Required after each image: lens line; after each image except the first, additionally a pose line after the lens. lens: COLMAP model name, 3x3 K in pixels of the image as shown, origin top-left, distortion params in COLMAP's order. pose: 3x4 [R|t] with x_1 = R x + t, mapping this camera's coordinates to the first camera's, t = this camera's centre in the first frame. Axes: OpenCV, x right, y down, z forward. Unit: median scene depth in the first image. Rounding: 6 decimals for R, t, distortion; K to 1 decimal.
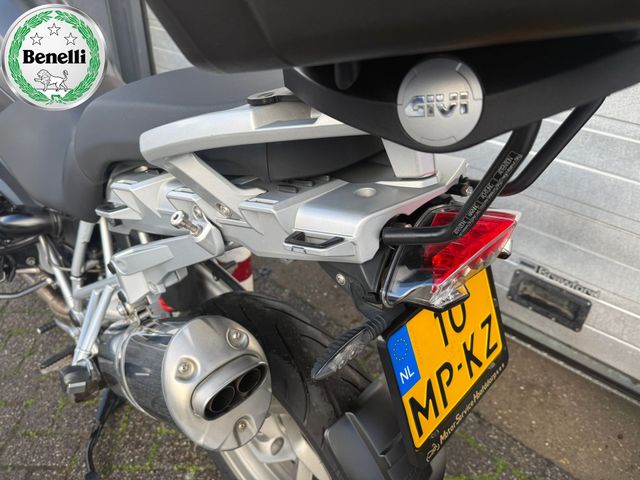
lens RADIAL K [[442.0, 0, 320.0], [0, 442.0, 240.0], [0, 0, 1]] dist [0.003506, -0.016161]
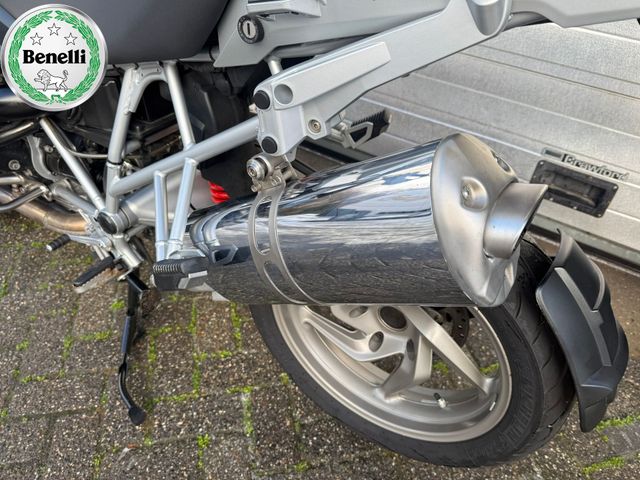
lens RADIAL K [[442.0, 0, 320.0], [0, 442.0, 240.0], [0, 0, 1]] dist [0.003506, -0.016161]
pose [[0.982929, -0.076529, 0.167311, -0.240833], [0.053974, 0.989316, 0.135430, 0.092241], [-0.175888, -0.124088, 0.976558, 0.119552]]
